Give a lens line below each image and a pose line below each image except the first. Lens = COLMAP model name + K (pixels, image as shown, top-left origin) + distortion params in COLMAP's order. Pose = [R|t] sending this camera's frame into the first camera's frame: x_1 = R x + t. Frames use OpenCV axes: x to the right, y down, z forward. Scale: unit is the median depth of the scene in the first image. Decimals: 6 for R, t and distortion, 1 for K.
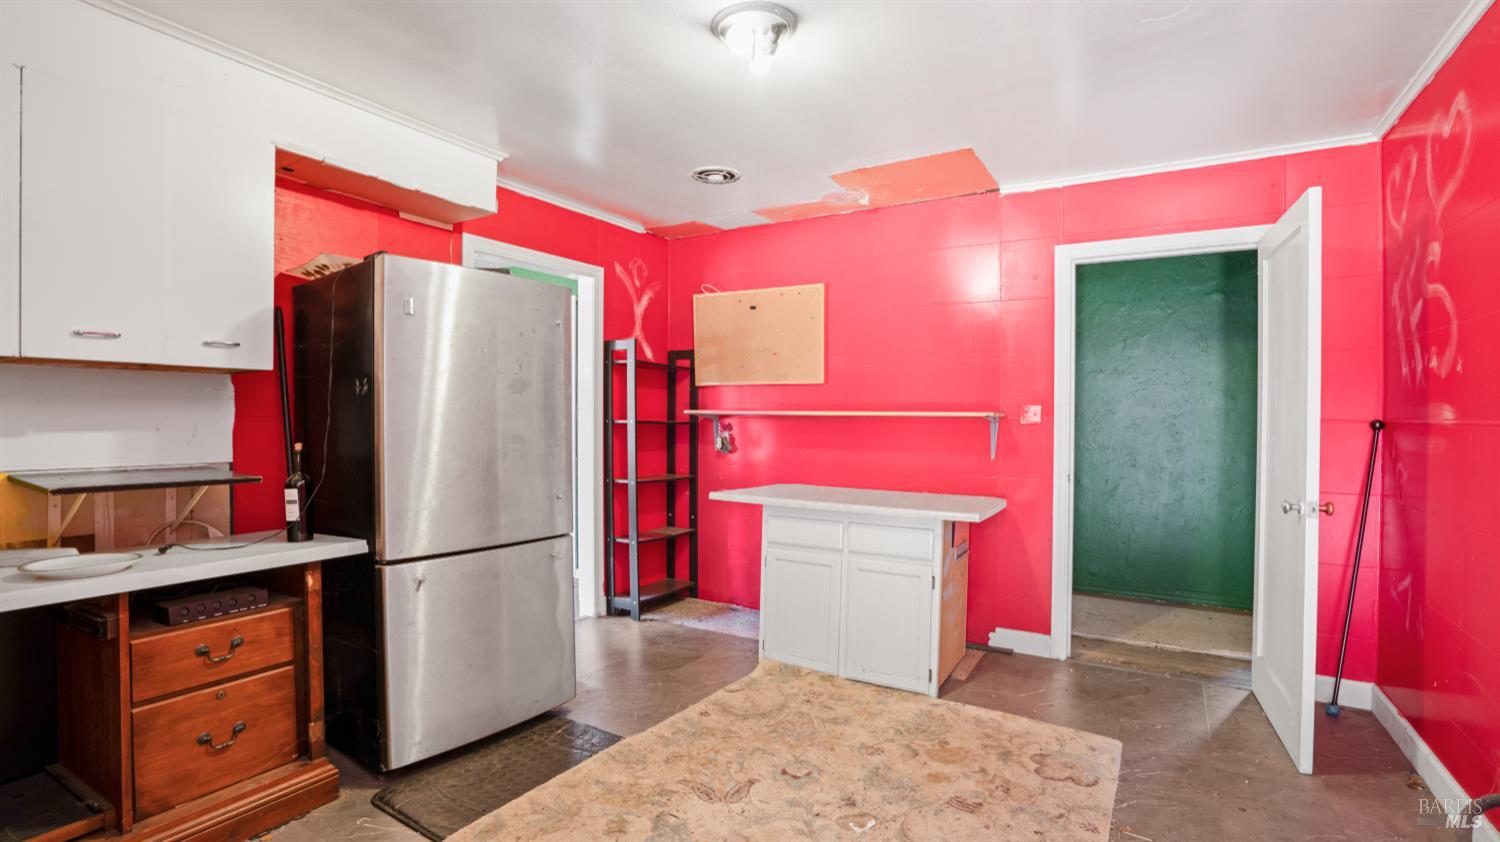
lens RADIAL K [[689.9, 0, 755.8], [0, 689.9, 422.0], [0, 0, 1]] dist [-0.041823, 0.000973]
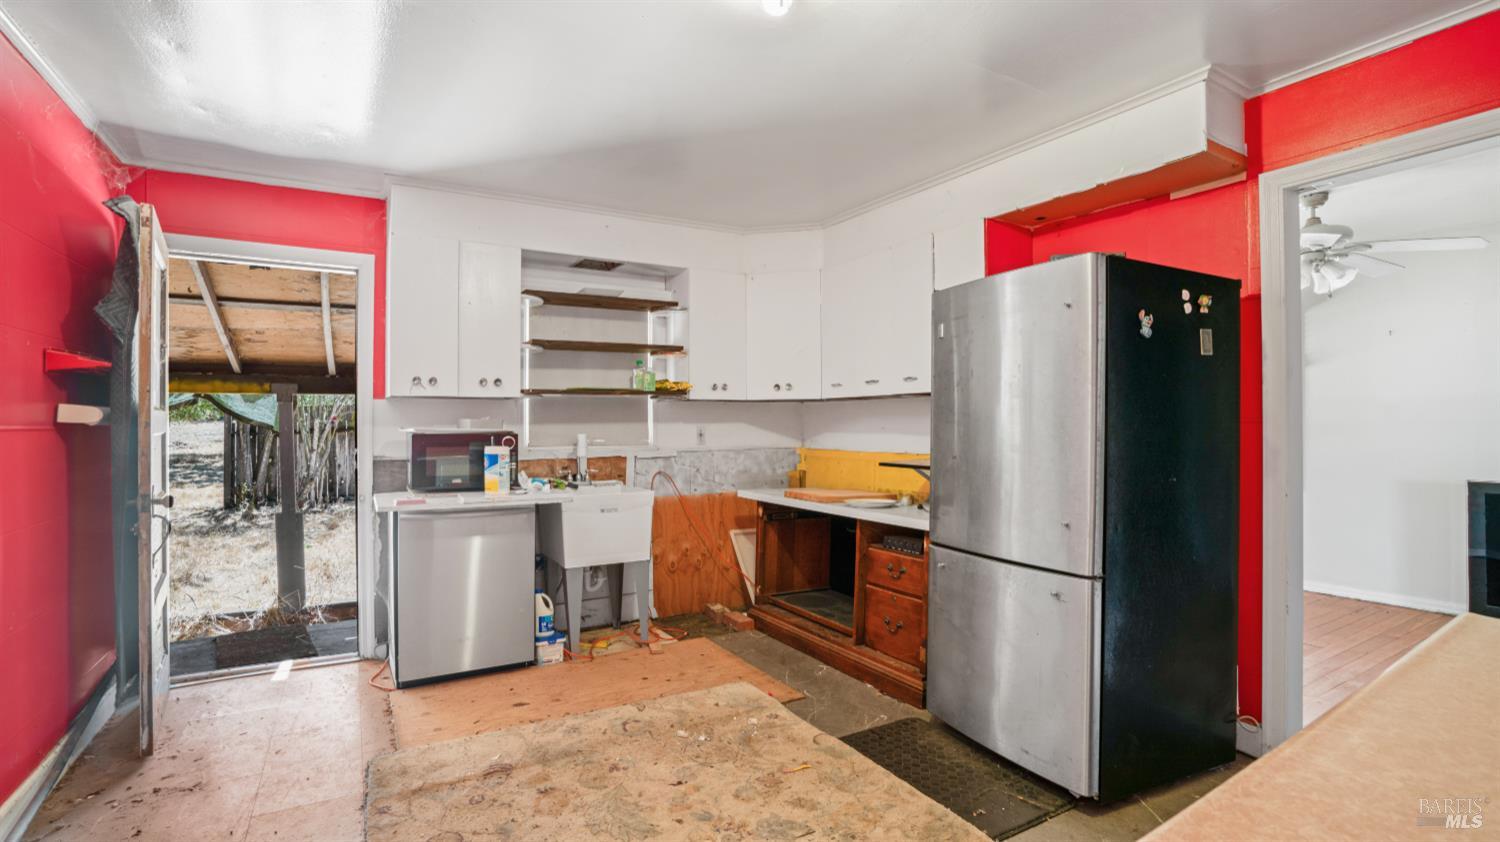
lens RADIAL K [[689.9, 0, 753.1], [0, 689.9, 424.3], [0, 0, 1]] dist [-0.041823, 0.000973]
pose [[-0.474733, -0.005271, -0.880114, 0.730373], [-0.004305, 0.999984, -0.003667, -0.001592], [0.880120, 0.002048, -0.474748, 1.334702]]
